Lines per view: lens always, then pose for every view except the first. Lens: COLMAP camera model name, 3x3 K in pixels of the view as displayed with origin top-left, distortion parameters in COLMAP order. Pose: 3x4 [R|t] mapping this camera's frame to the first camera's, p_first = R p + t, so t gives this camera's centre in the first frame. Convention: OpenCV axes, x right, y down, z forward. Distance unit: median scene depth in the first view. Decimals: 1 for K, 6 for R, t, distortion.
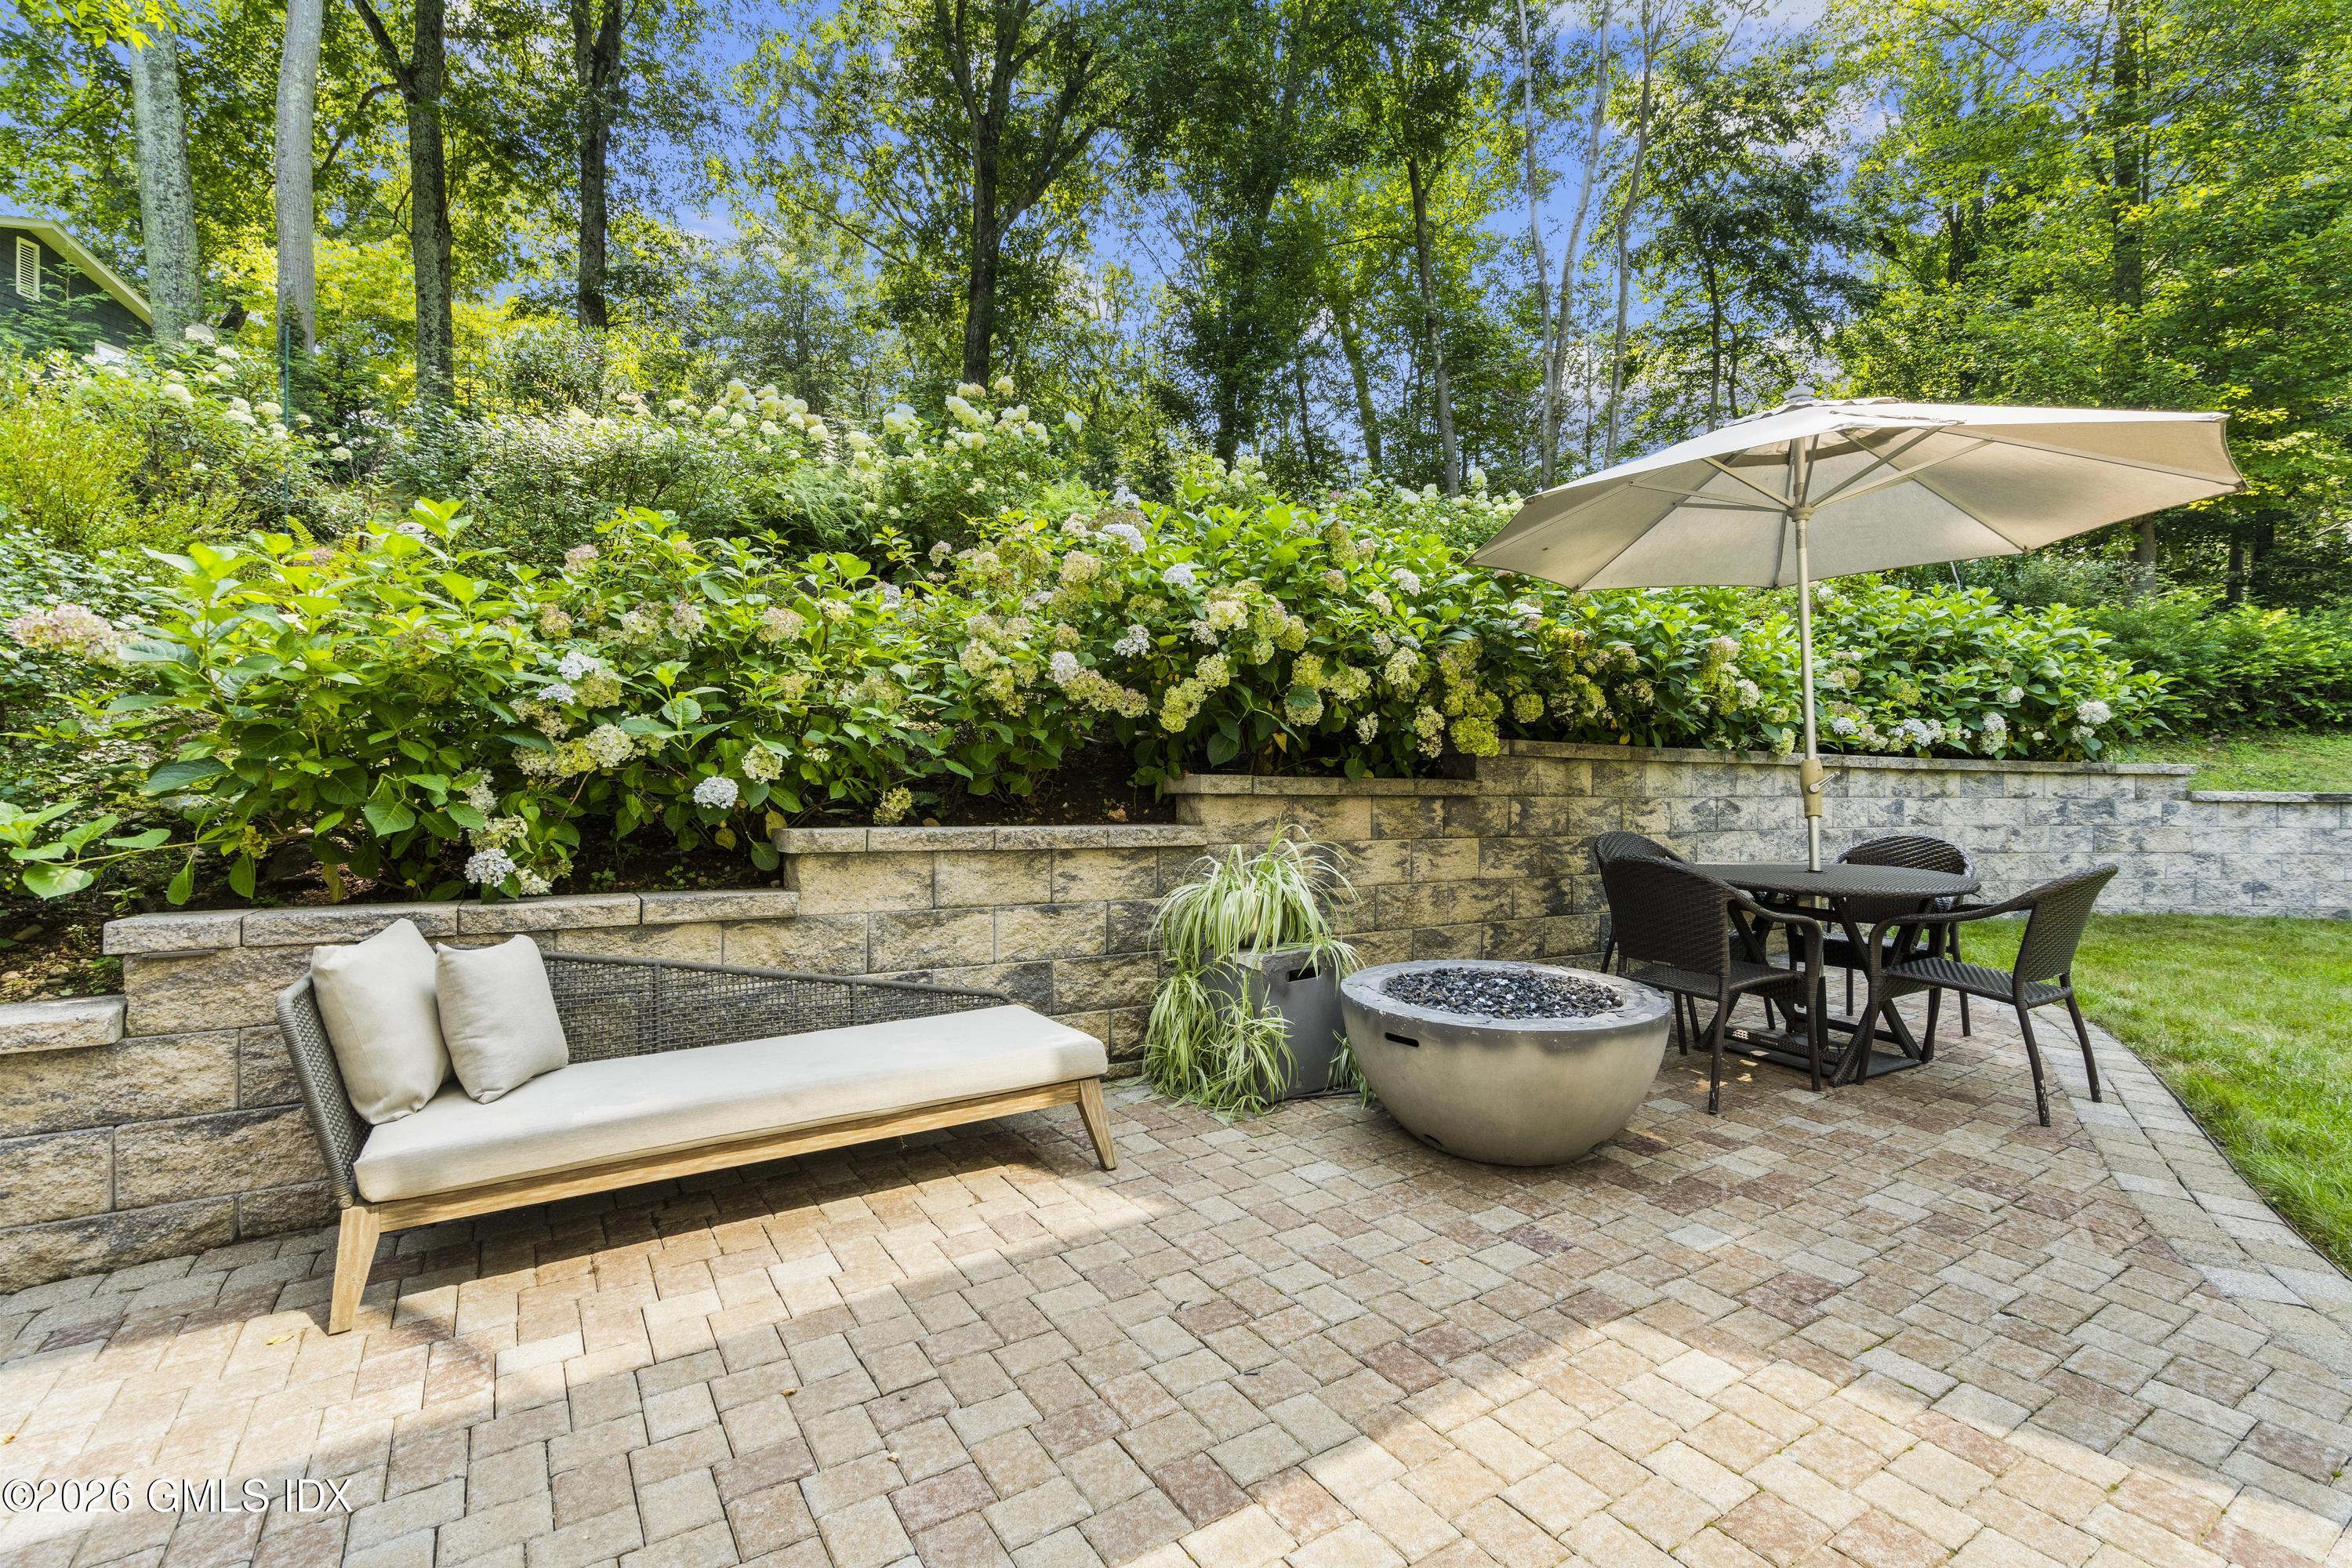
lens RADIAL K [[1035.1, 0, 1167.8], [0, 1035.1, 801.0], [0, 0, 1]] dist [-0.002293, -0.000604]
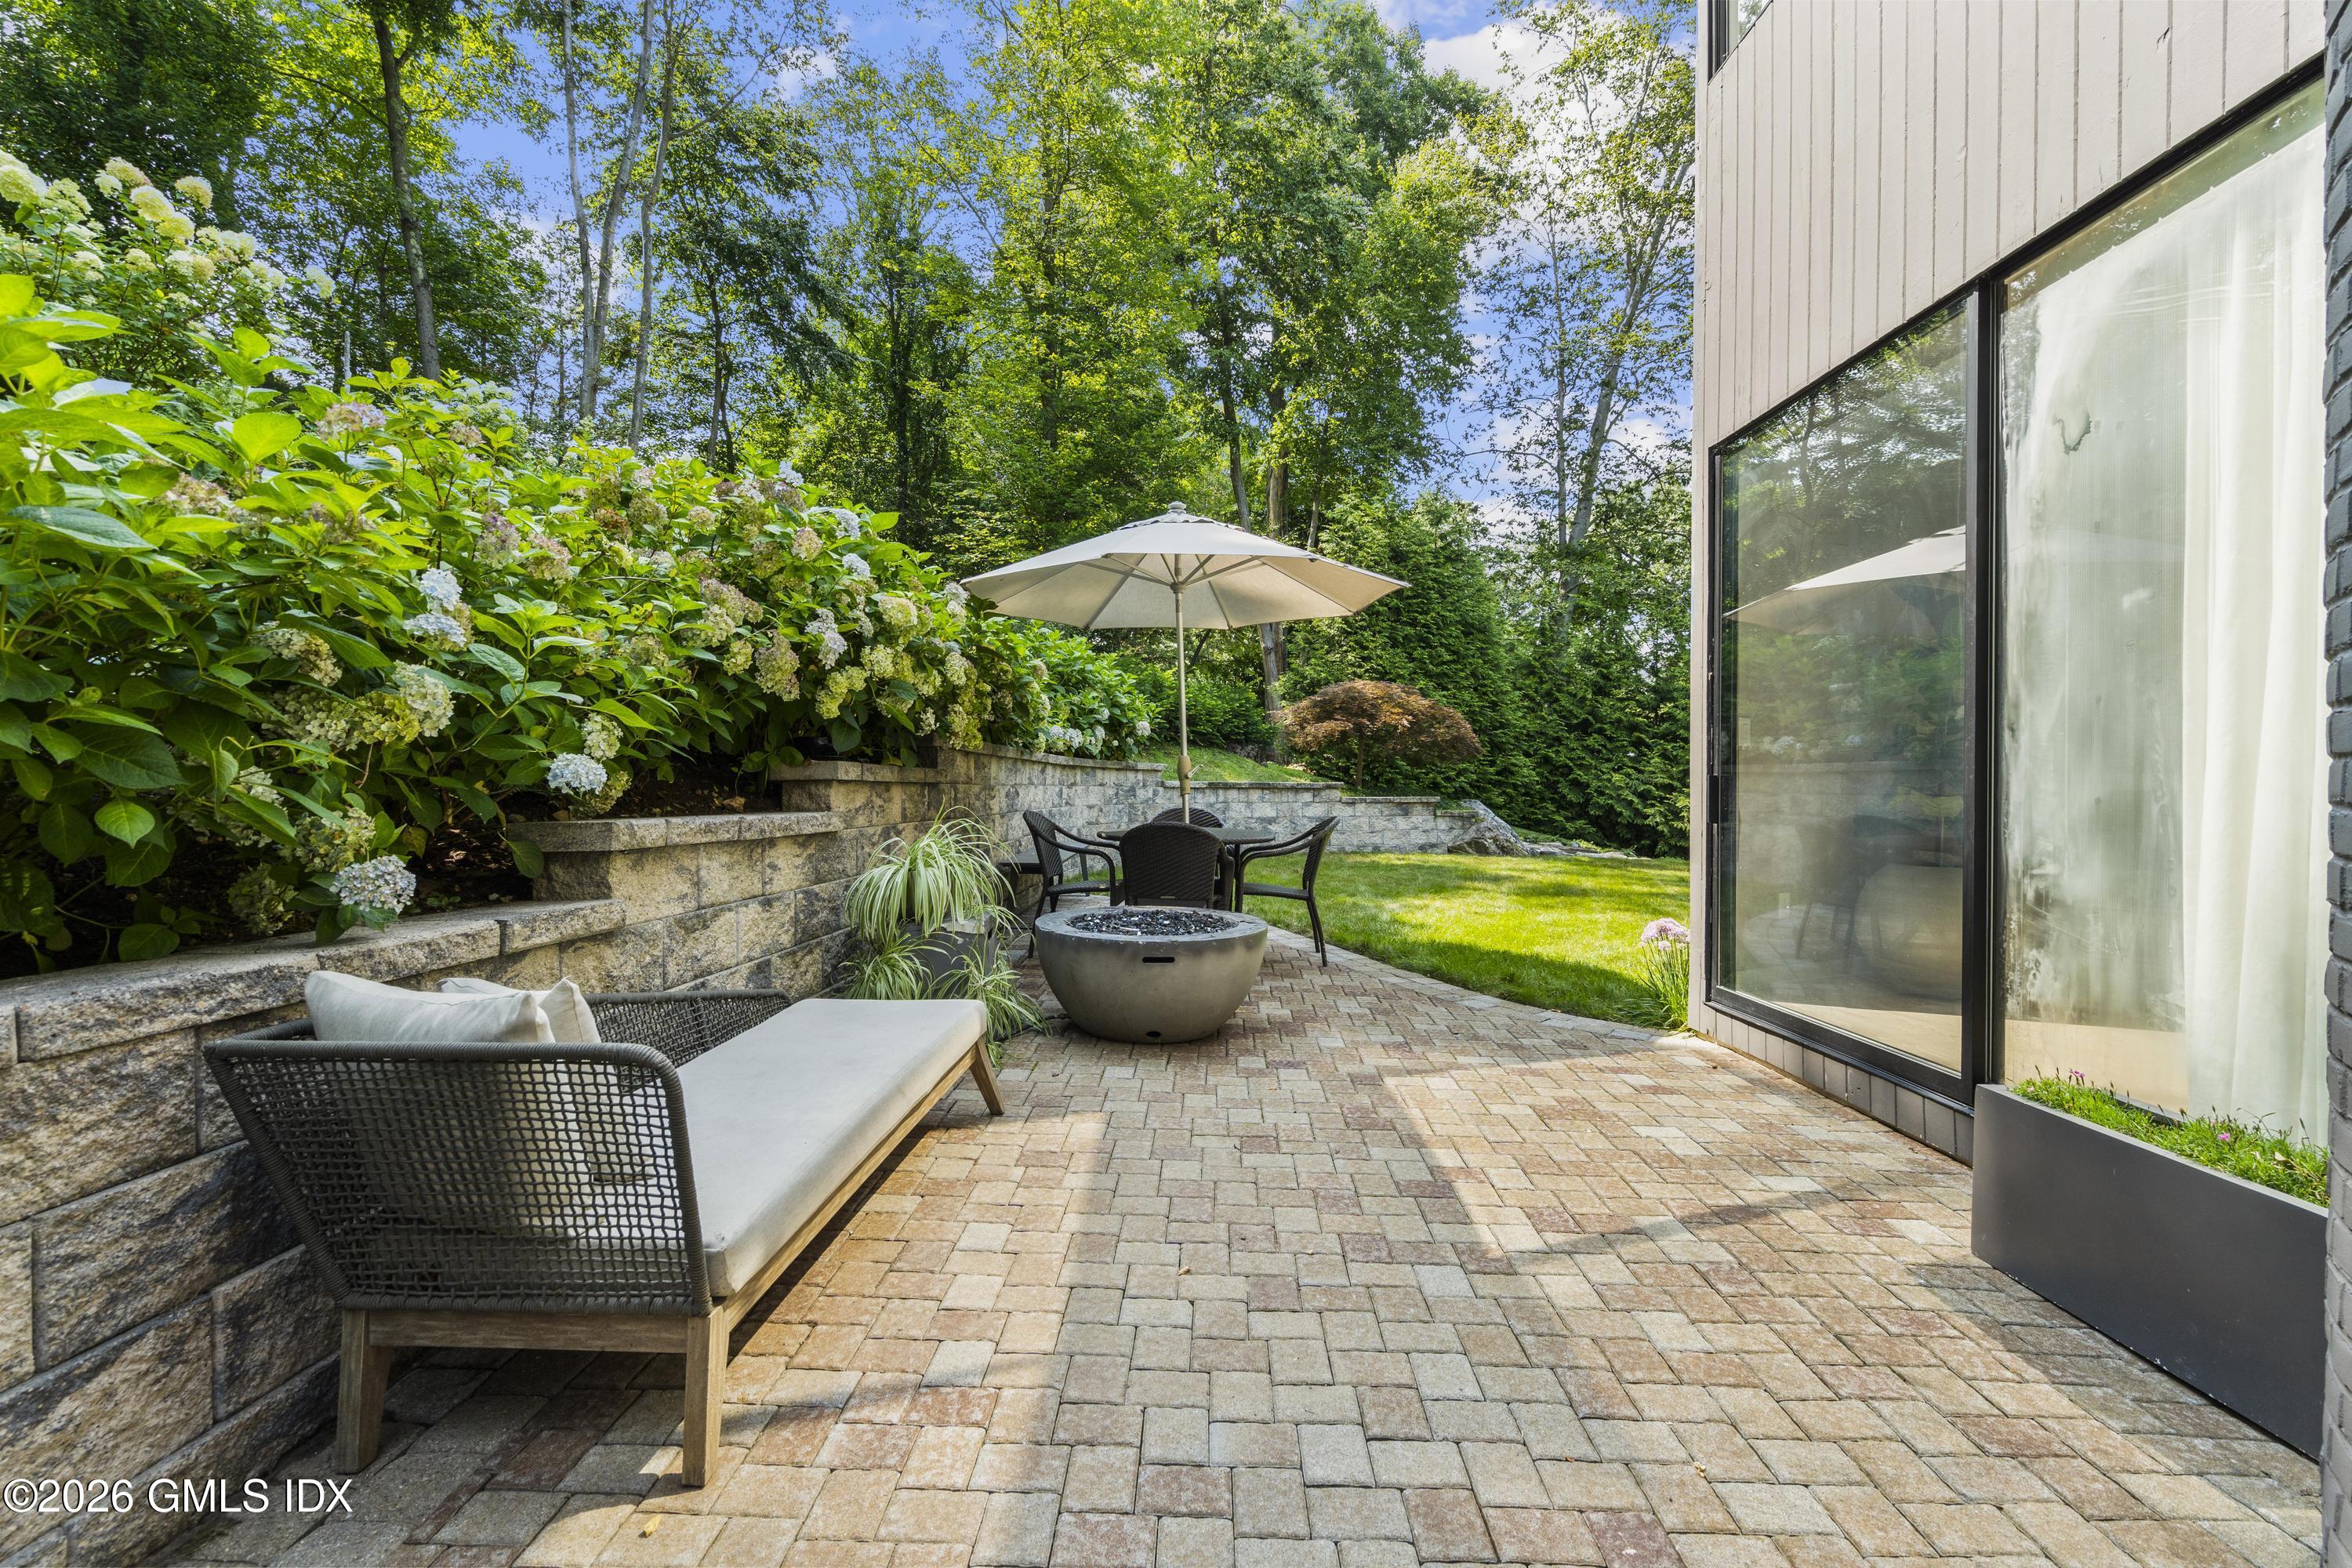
lens RADIAL K [[1063.1, 0, 1169.7], [0, 1063.1, 776.6], [0, 0, 1]] dist [-0.000571, 0.000318]
pose [[0.579261, 0.000273, 0.815142, -0.744222], [0.017135, 0.999775, -0.012512, 0.009894], [-0.814962, 0.021215, 0.579126, 0.158522]]
